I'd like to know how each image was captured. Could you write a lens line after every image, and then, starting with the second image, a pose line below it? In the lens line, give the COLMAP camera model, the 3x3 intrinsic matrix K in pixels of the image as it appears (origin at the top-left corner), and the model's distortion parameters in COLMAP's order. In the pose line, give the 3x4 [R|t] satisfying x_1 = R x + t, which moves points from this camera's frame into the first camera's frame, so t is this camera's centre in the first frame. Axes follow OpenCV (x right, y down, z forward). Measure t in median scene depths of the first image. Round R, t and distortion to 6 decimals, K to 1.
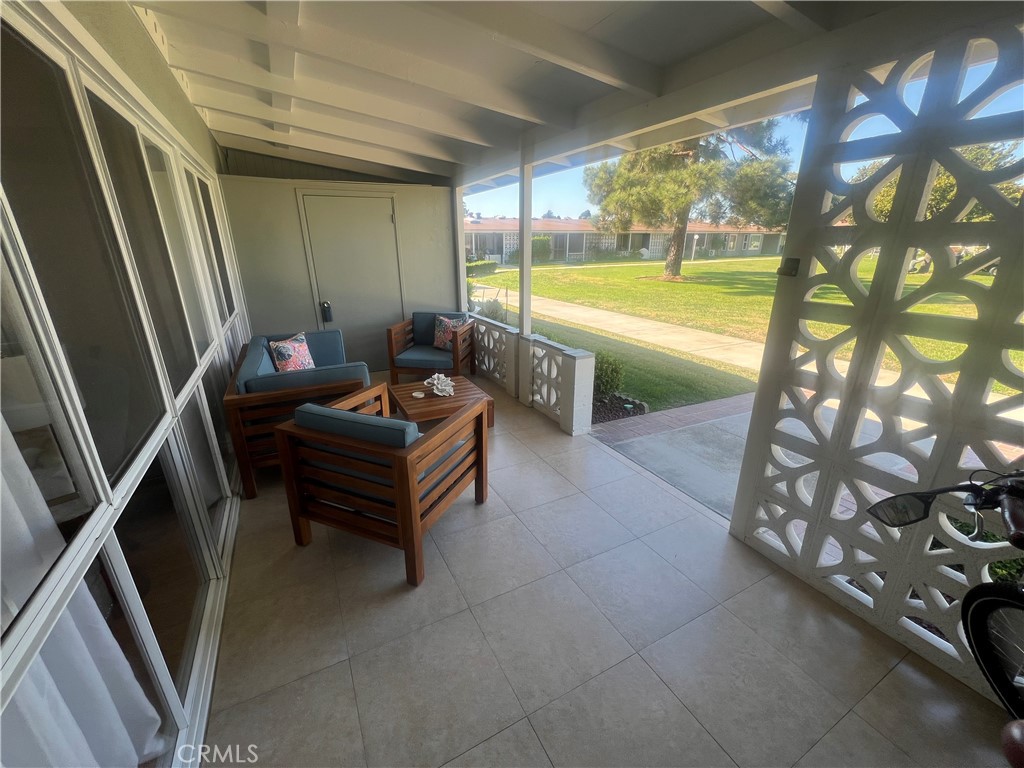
lens RADIAL K [[410.8, 0, 509.4], [0, 410.8, 382.3], [0, 0, 1]] dist [-0.002998, 0.000803]
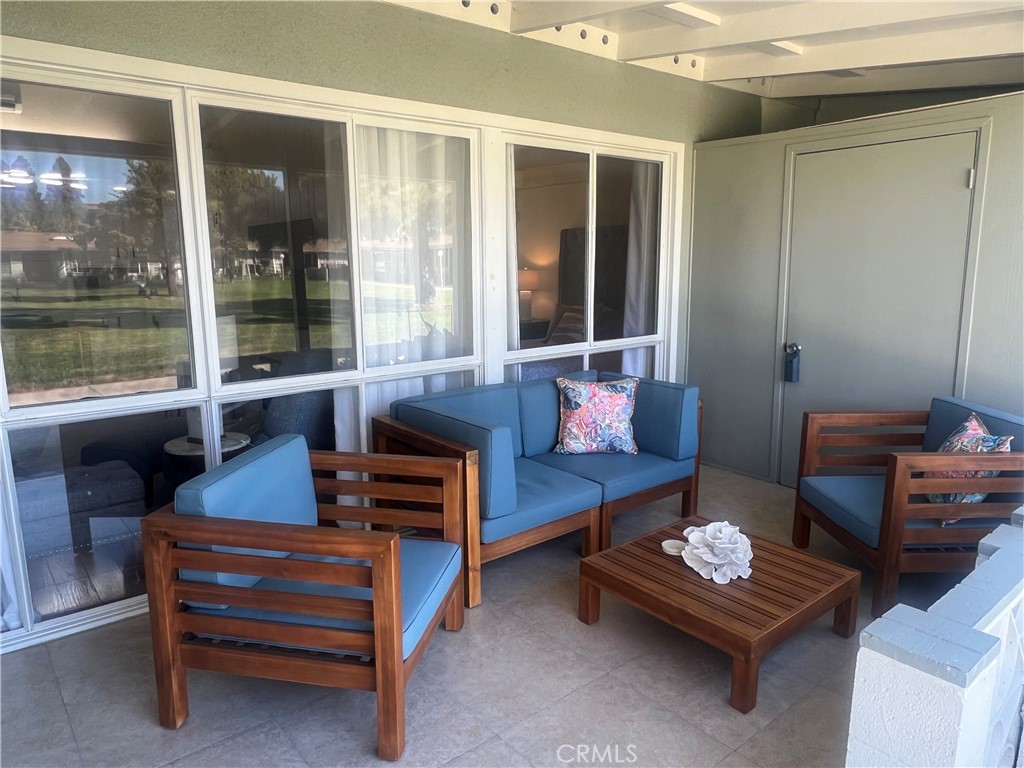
lens RADIAL K [[687.5, 0, 512.0], [0, 687.5, 384.0], [0, 0, 1]] dist [0.001882, 0.000168]
pose [[0.197015, 0.181123, -0.963525, 0.493444], [-0.304019, 0.945627, 0.115595, -0.190791], [0.932072, 0.270156, 0.241367, 0.626077]]
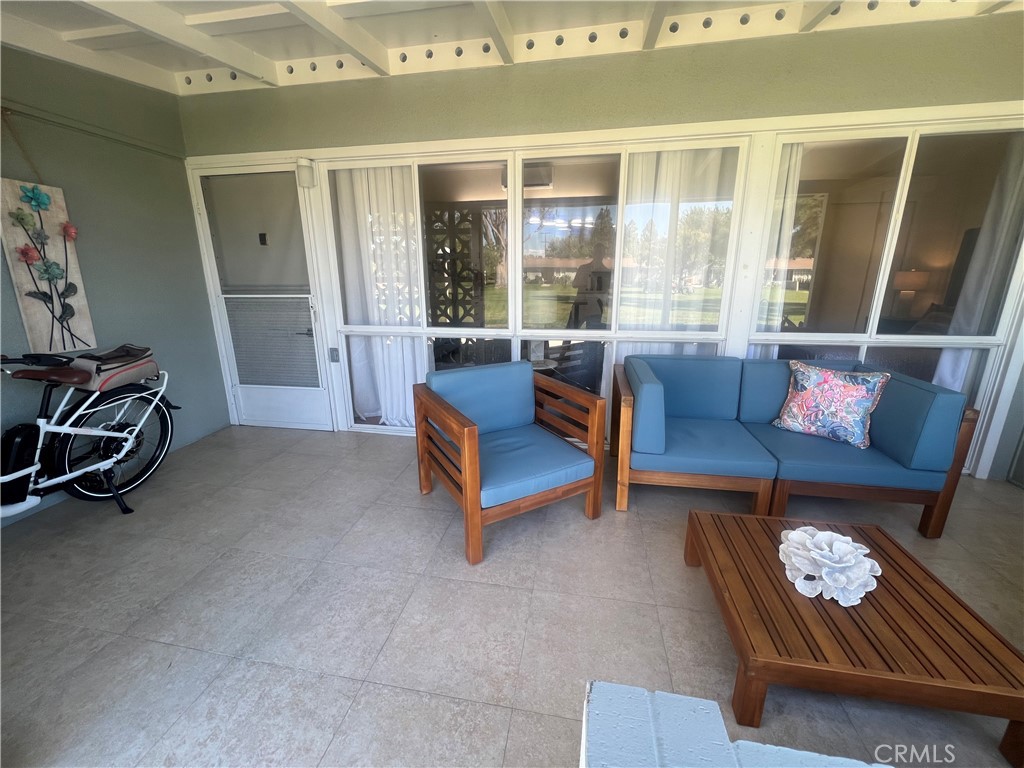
lens RADIAL K [[410.8, 0, 509.4], [0, 410.8, 382.3], [0, 0, 1]] dist [-0.002998, 0.000803]
pose [[-0.622332, 0.210714, -0.753858, 0.304670], [-0.235108, 0.868296, 0.436790, -0.260351], [0.746610, 0.449067, -0.490828, 0.961094]]
